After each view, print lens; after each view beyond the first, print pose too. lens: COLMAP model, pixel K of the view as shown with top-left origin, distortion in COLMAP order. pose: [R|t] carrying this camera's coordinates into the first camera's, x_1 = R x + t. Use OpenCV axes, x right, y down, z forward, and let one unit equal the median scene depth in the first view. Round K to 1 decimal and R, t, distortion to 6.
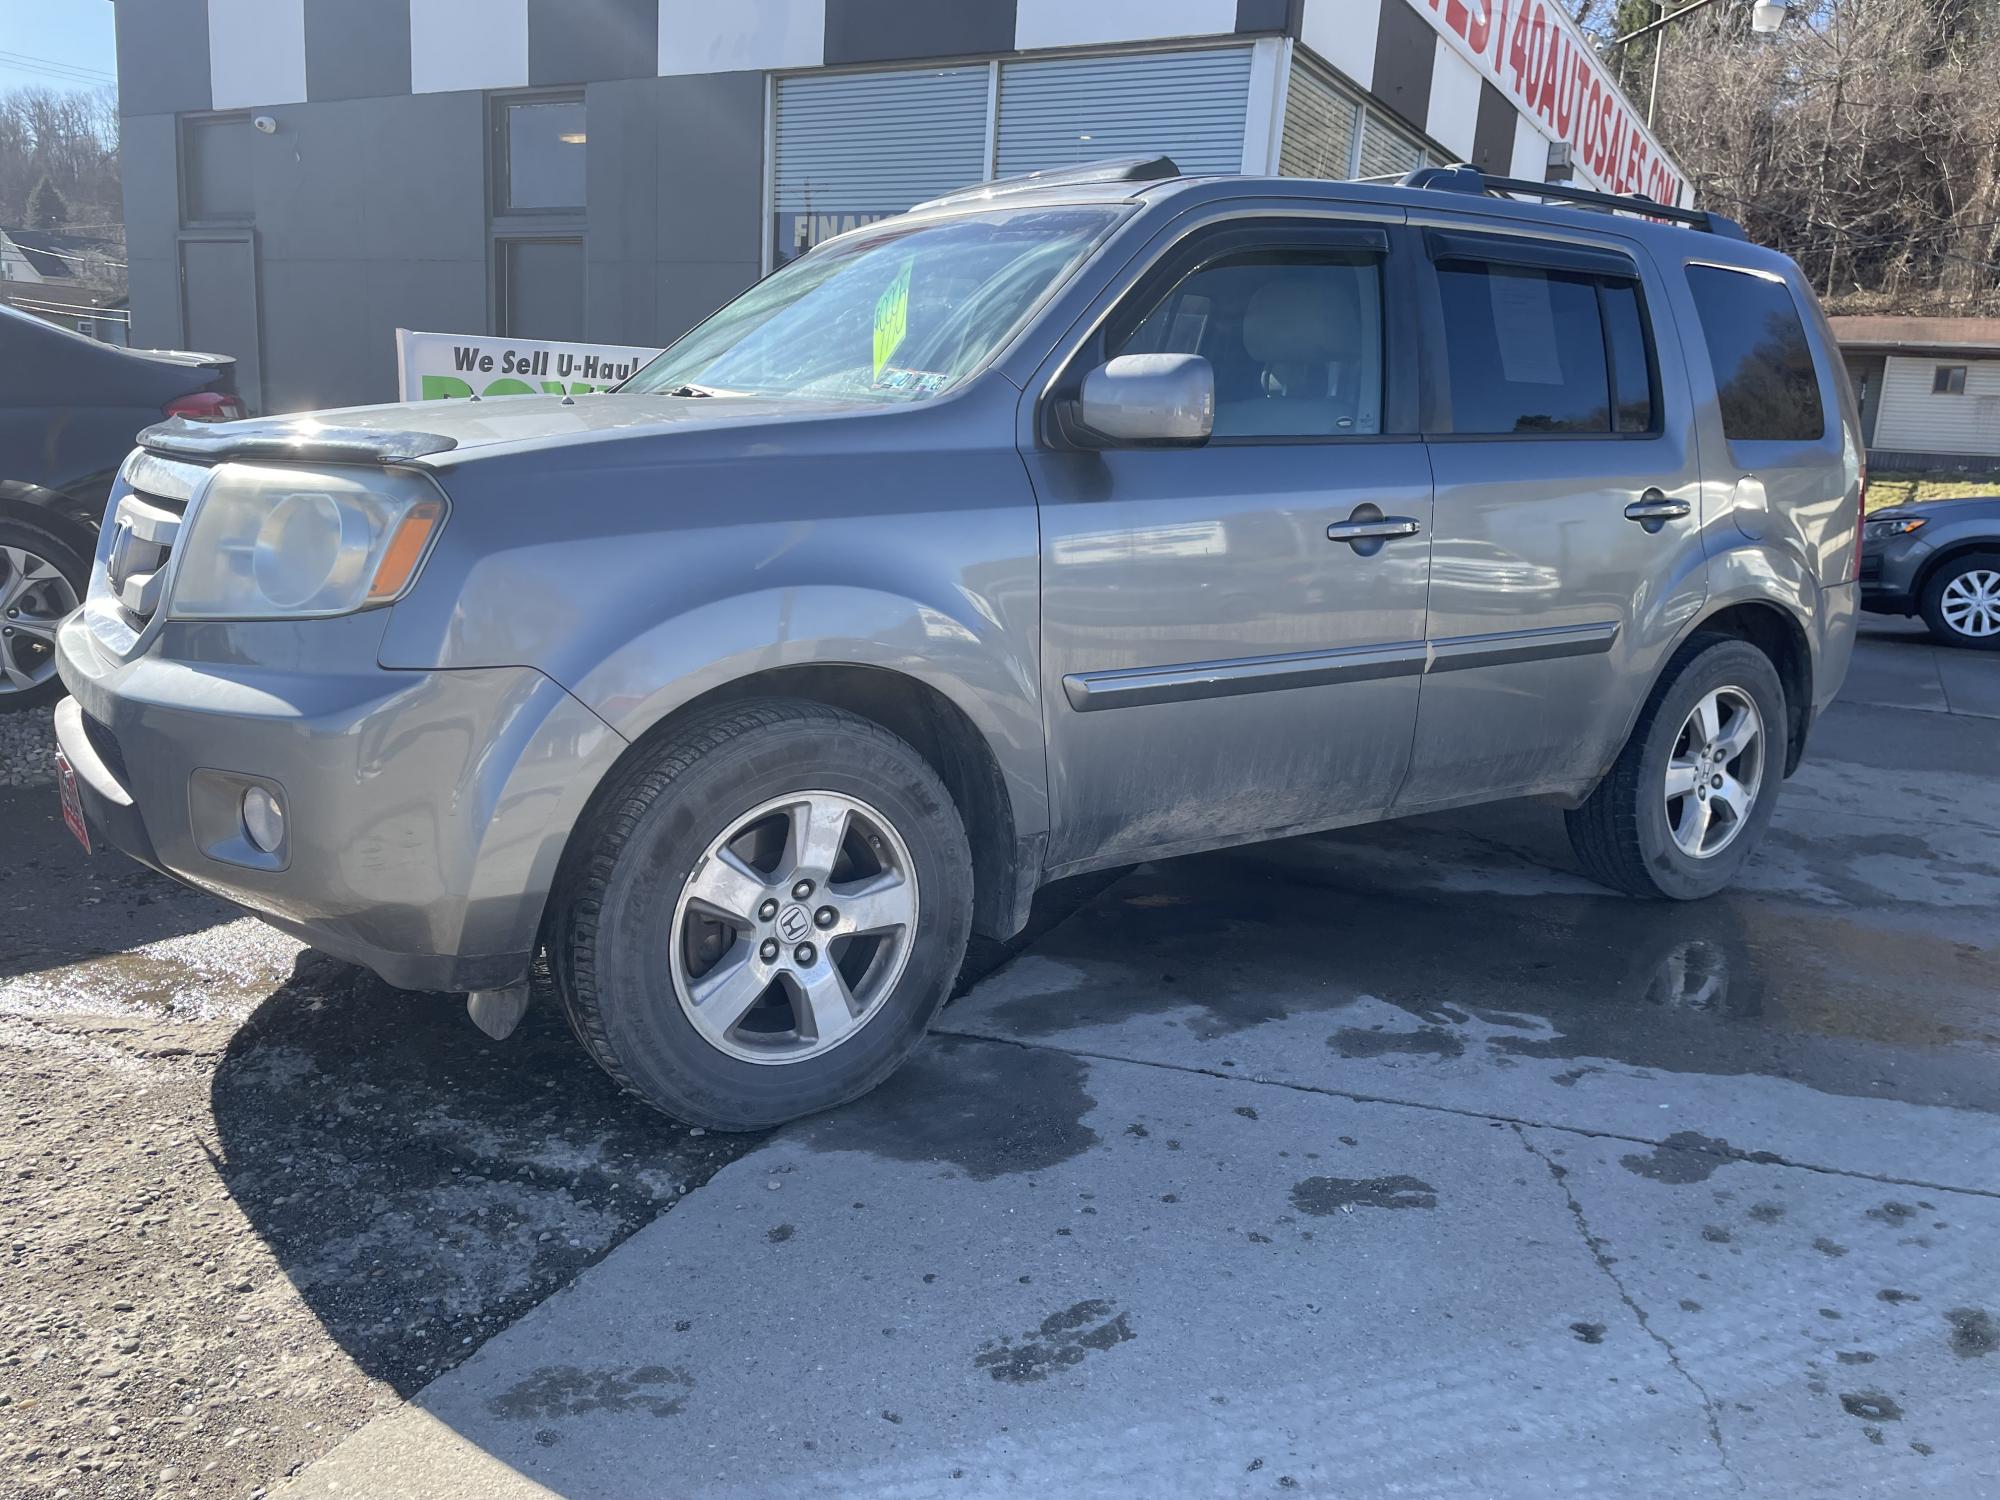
lens RADIAL K [[1492.4, 0, 972.9], [0, 1492.4, 758.8], [0, 0, 1]] dist [0.086098, -0.106984]
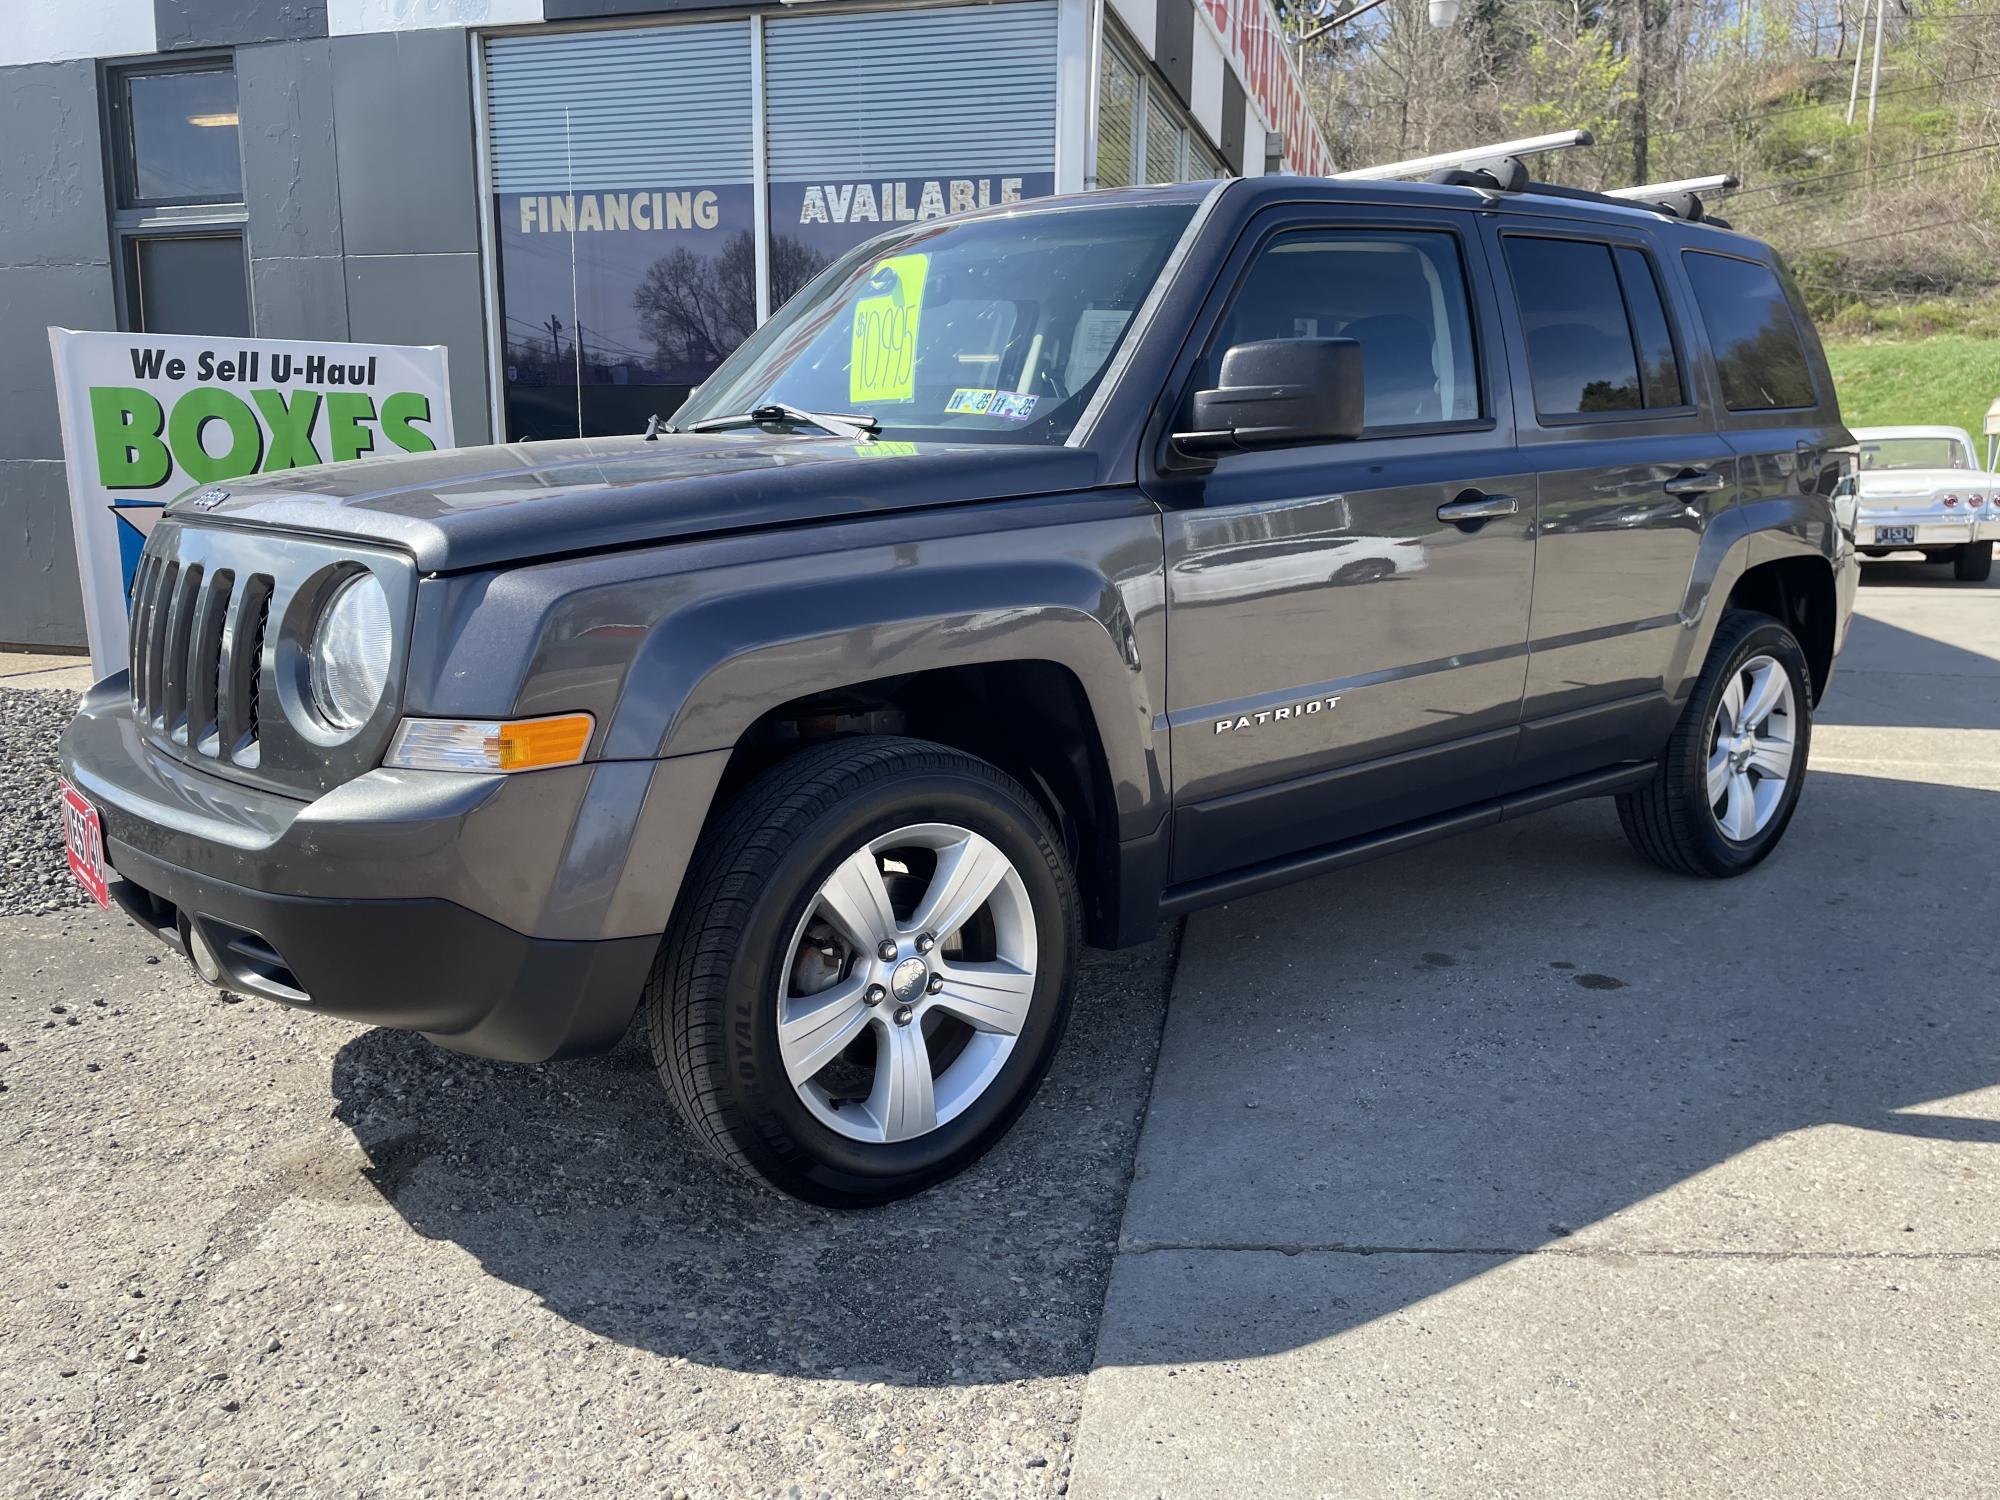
lens RADIAL K [[1492.4, 0, 993.3], [0, 1492.4, 716.7], [0, 0, 1]] dist [0.086098, -0.106984]
pose [[0.968648, -0.091187, 0.231097, -0.084161], [0.100252, 0.994575, -0.027766, -0.019187], [-0.227311, 0.050063, 0.972534, 0.127798]]
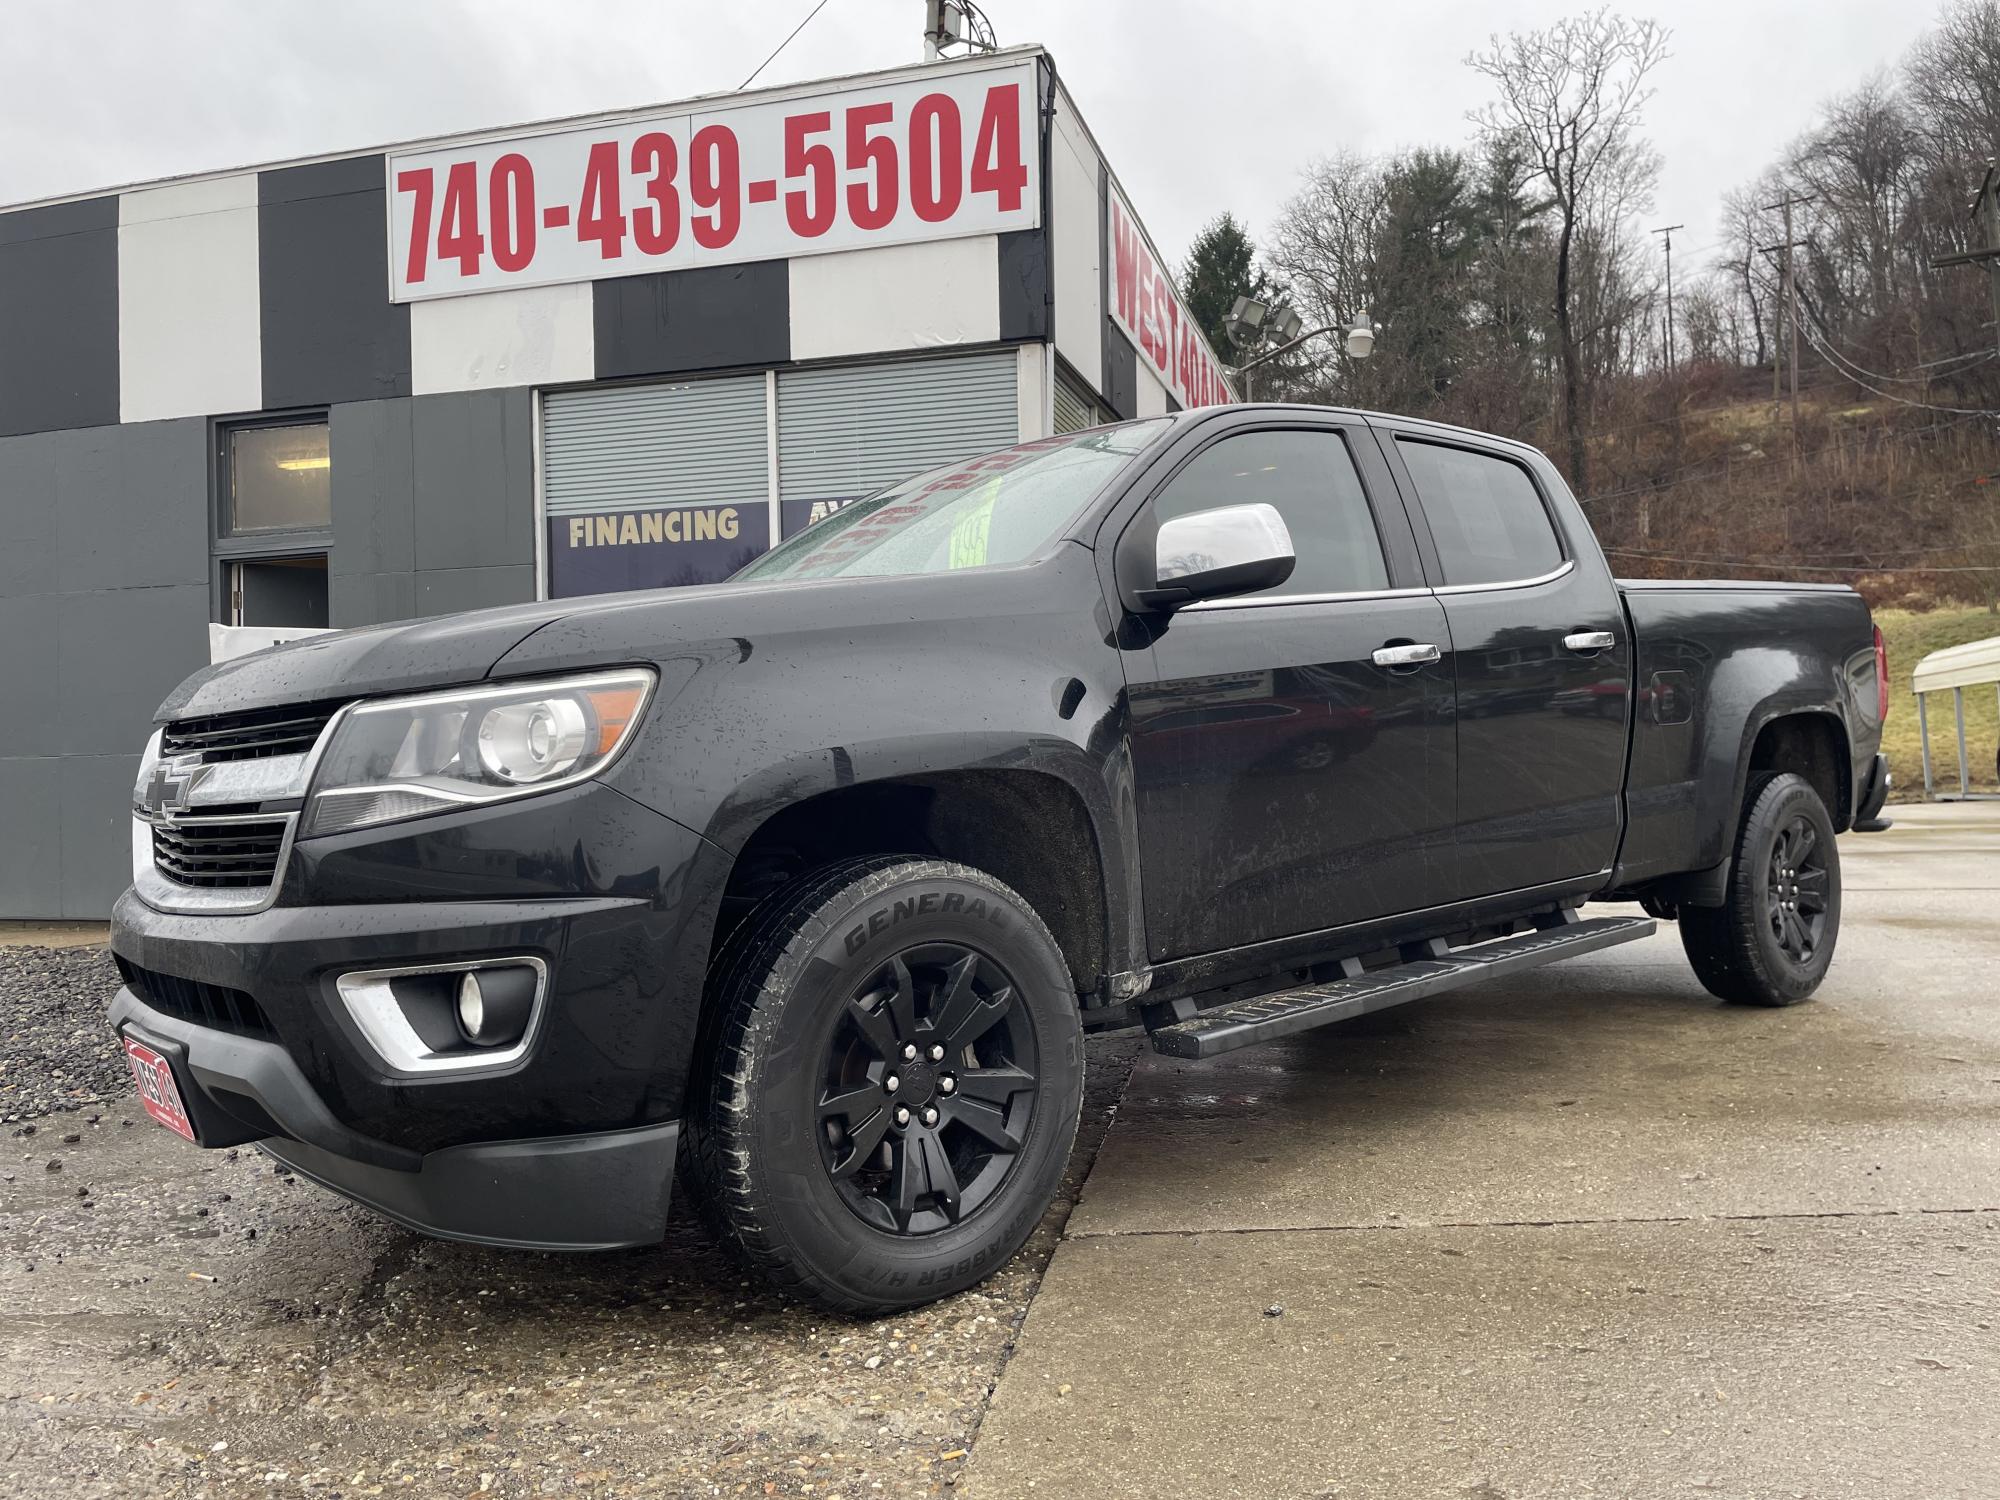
lens RADIAL K [[1492.4, 0, 1002.5], [0, 1492.4, 726.7], [0, 0, 1]] dist [0.086098, -0.106984]
pose [[0.964189, -0.076150, 0.254049, -0.106167], [0.132582, 0.968009, -0.213029, 0.025439], [-0.229699, 0.239083, 0.943439, 0.023260]]
